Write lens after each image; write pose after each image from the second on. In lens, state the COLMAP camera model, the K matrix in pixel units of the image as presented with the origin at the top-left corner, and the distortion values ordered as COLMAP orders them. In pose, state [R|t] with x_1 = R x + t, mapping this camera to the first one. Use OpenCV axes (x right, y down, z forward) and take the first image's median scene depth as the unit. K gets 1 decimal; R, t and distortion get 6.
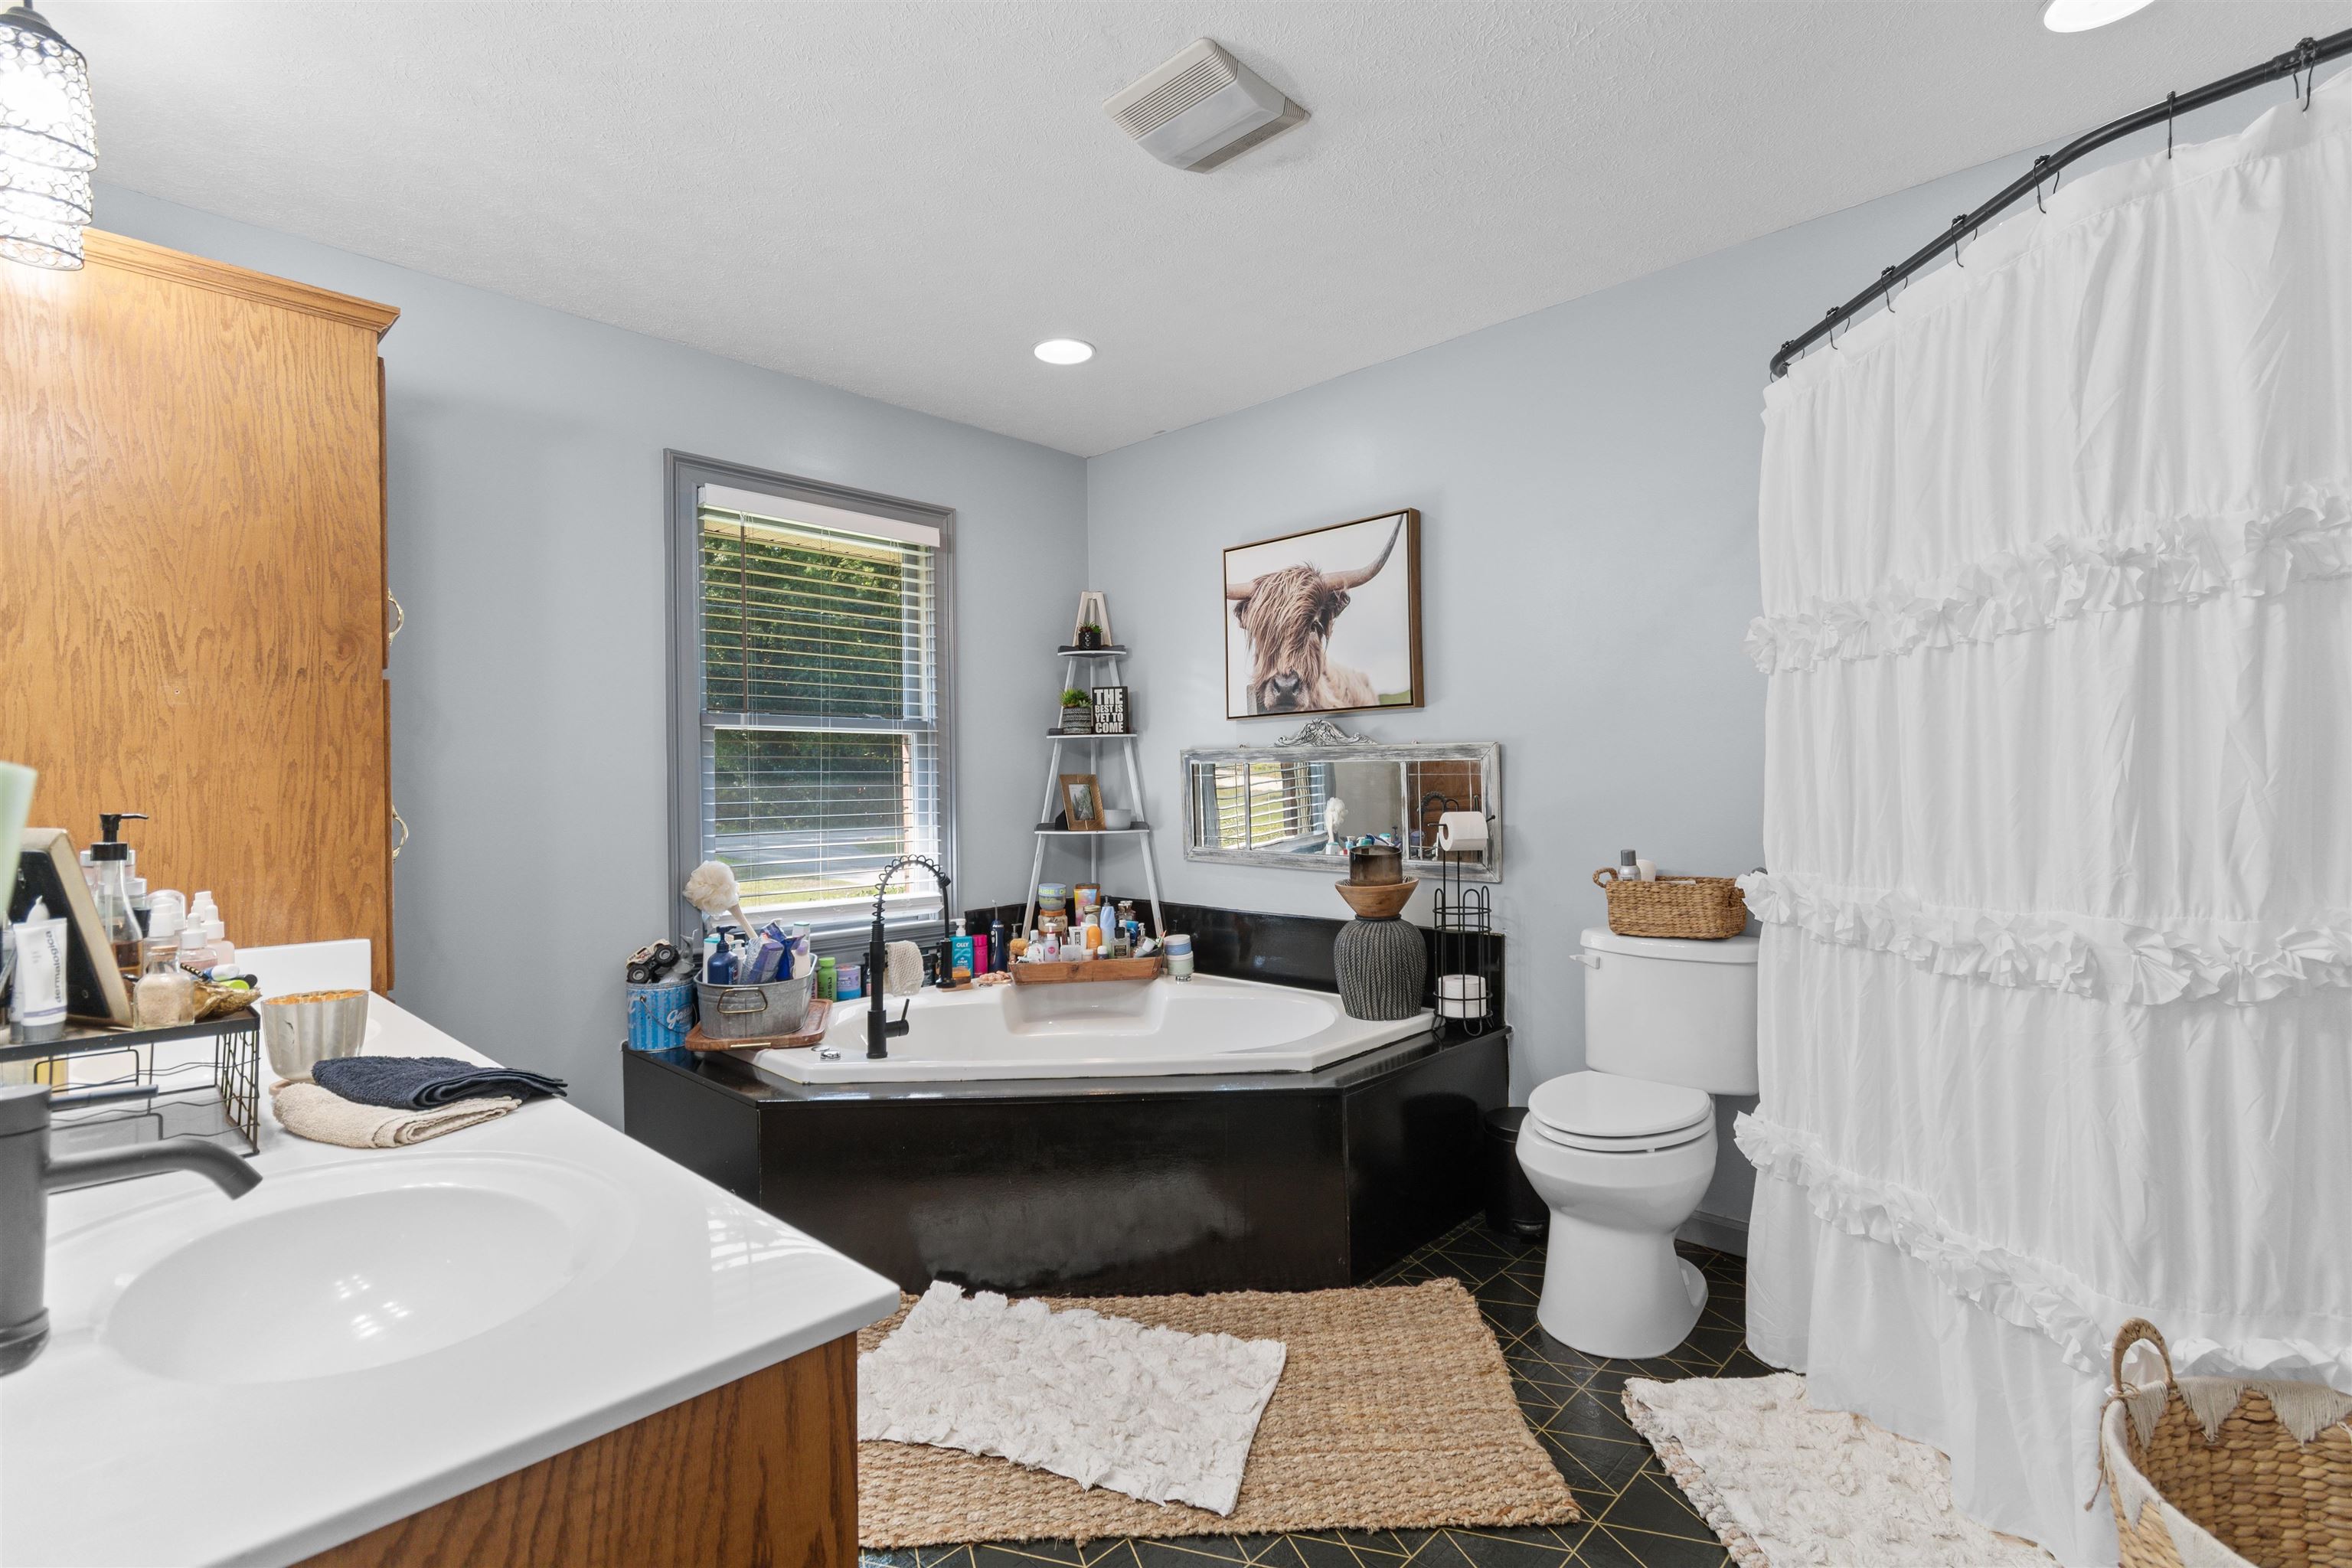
lens RADIAL K [[1072.0, 0, 1191.4], [0, 1072.0, 793.4], [0, 0, 1]] dist [-0.001728, -0.000009]
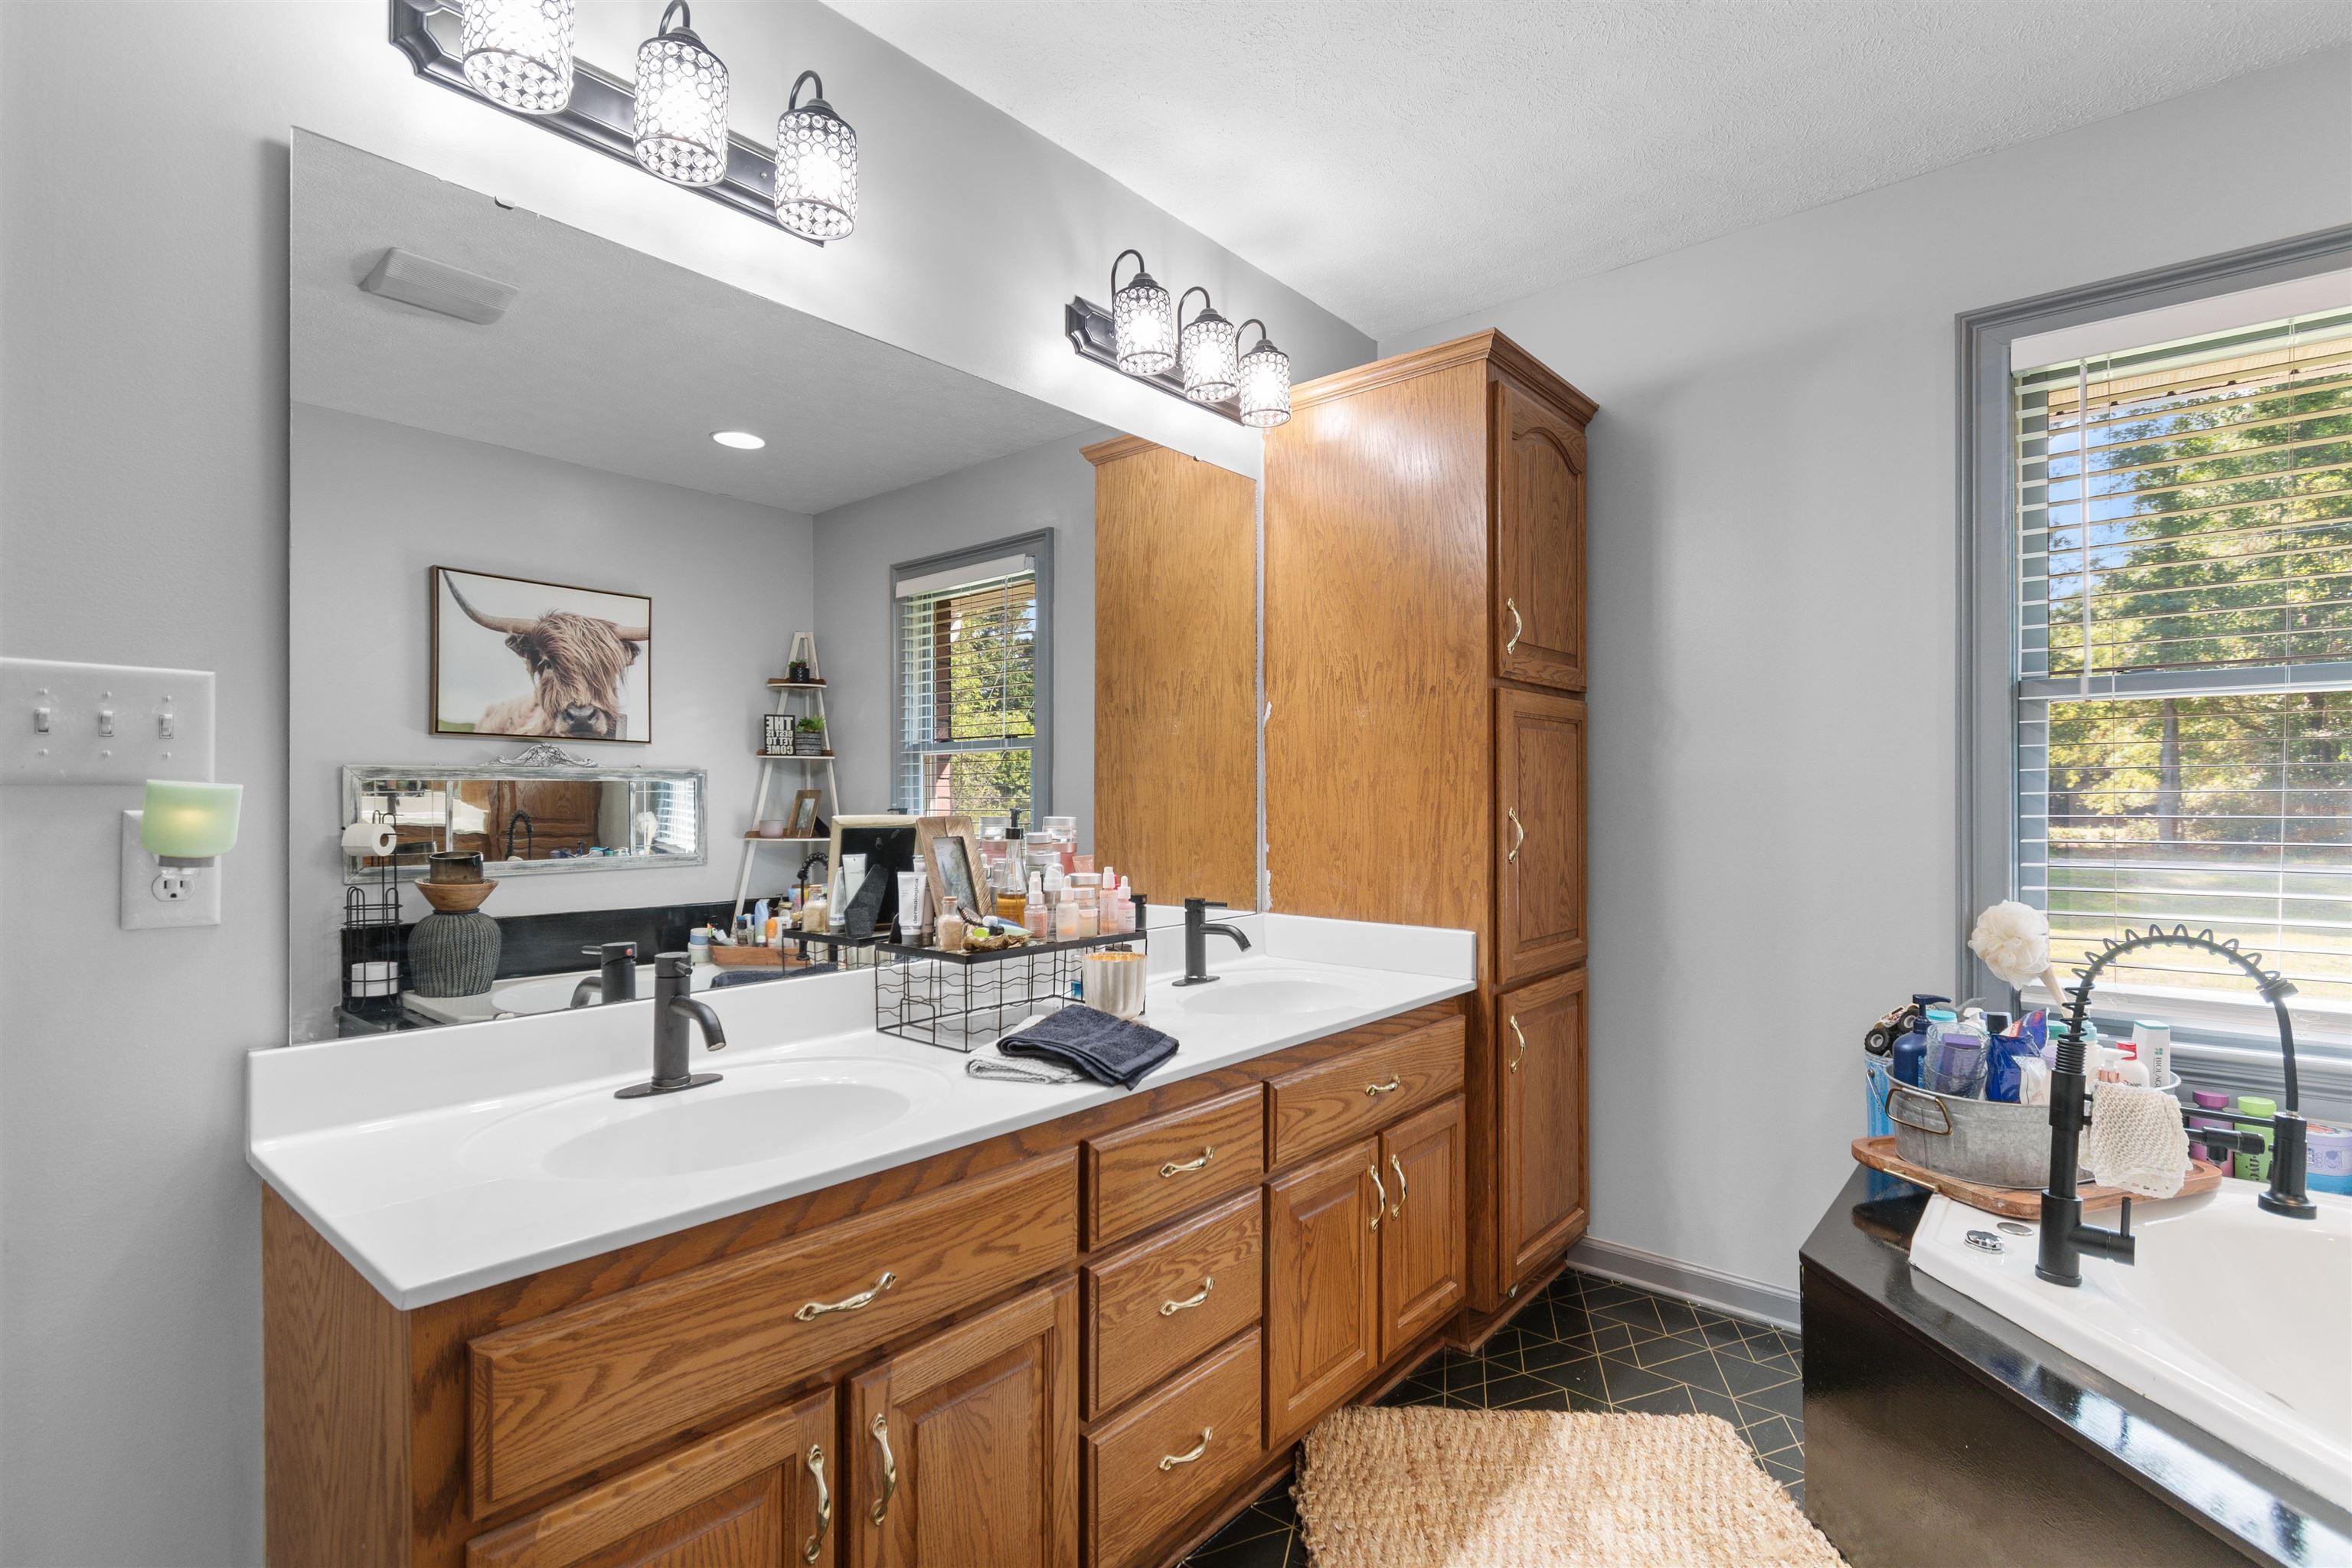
lens RADIAL K [[1106.2, 0, 1166.5], [0, 1106.2, 804.3], [0, 0, 1]] dist [0.000717, -0.000220]
pose [[0.043538, 0.010891, -0.998992, 0.331817], [-0.011364, 0.999881, 0.010406, 0.000167], [0.998987, 0.010900, 0.043656, 0.665547]]
